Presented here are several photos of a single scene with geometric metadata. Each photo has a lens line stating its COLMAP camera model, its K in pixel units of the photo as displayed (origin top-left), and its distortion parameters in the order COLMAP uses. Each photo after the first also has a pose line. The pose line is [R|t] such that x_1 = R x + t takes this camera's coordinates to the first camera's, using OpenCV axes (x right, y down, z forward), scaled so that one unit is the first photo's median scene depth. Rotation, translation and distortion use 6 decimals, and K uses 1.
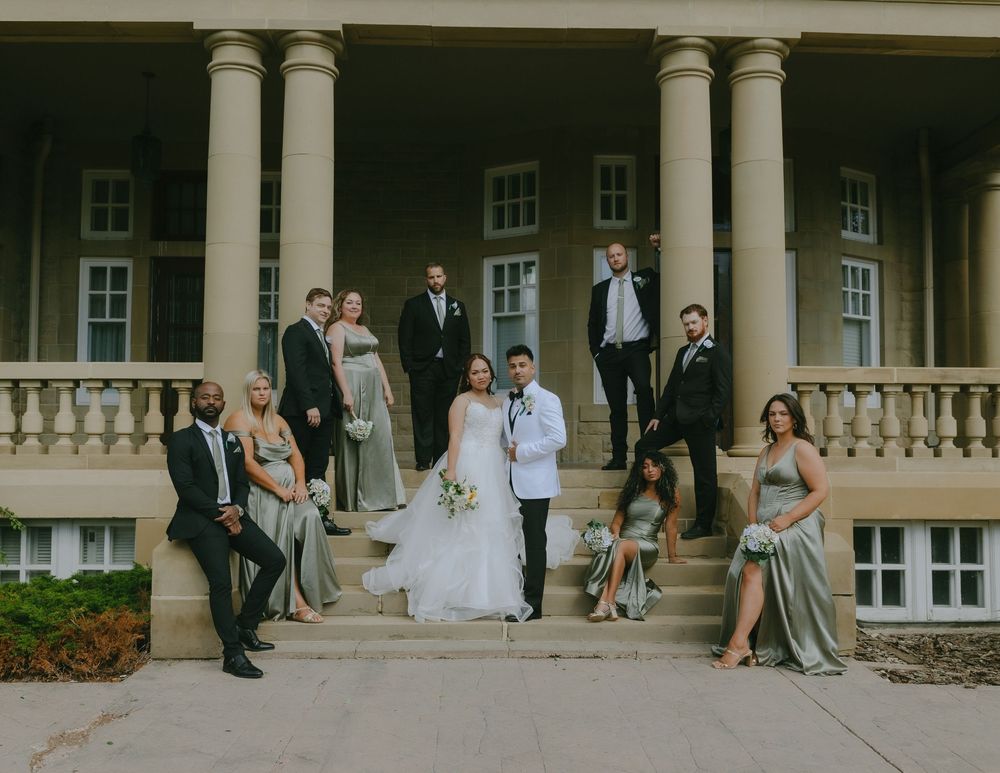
lens RADIAL K [[1394.9, 0, 456.3], [0, 1394.9, 440.6], [0, 0, 1]] dist [0.034060, 0.045037]
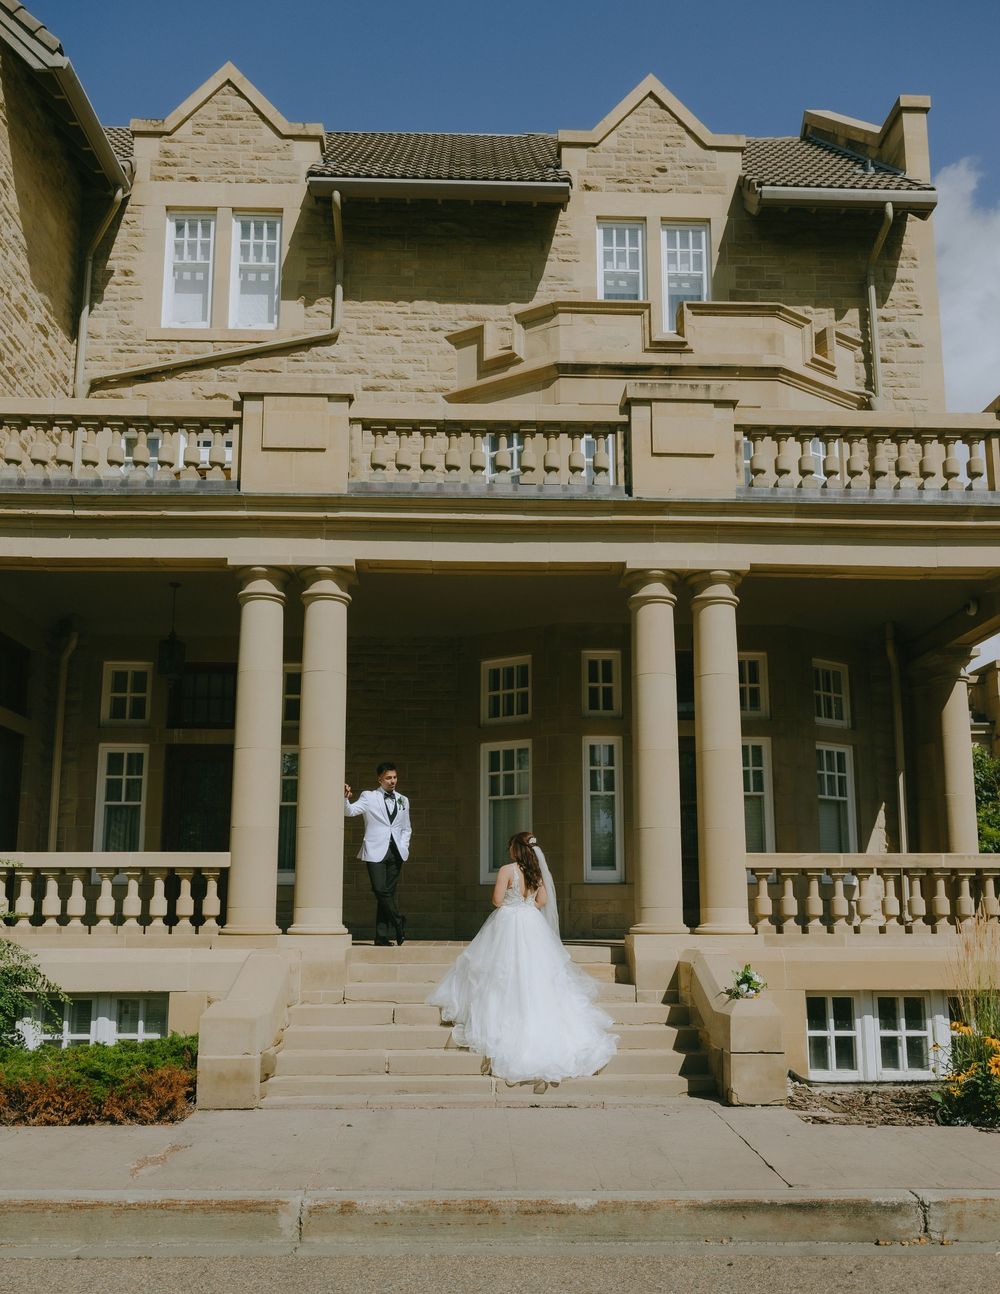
lens RADIAL K [[1655.7, 0, 501.2], [0, 1655.7, 685.5], [0, 0, 1]] dist [0.013680, 0.022119]
pose [[0.999679, 0.000056, 0.025334, 0.004678], [0.003291, 0.991235, -0.132068, -0.011202], [-0.025119, 0.132109, 0.990917, -0.342851]]
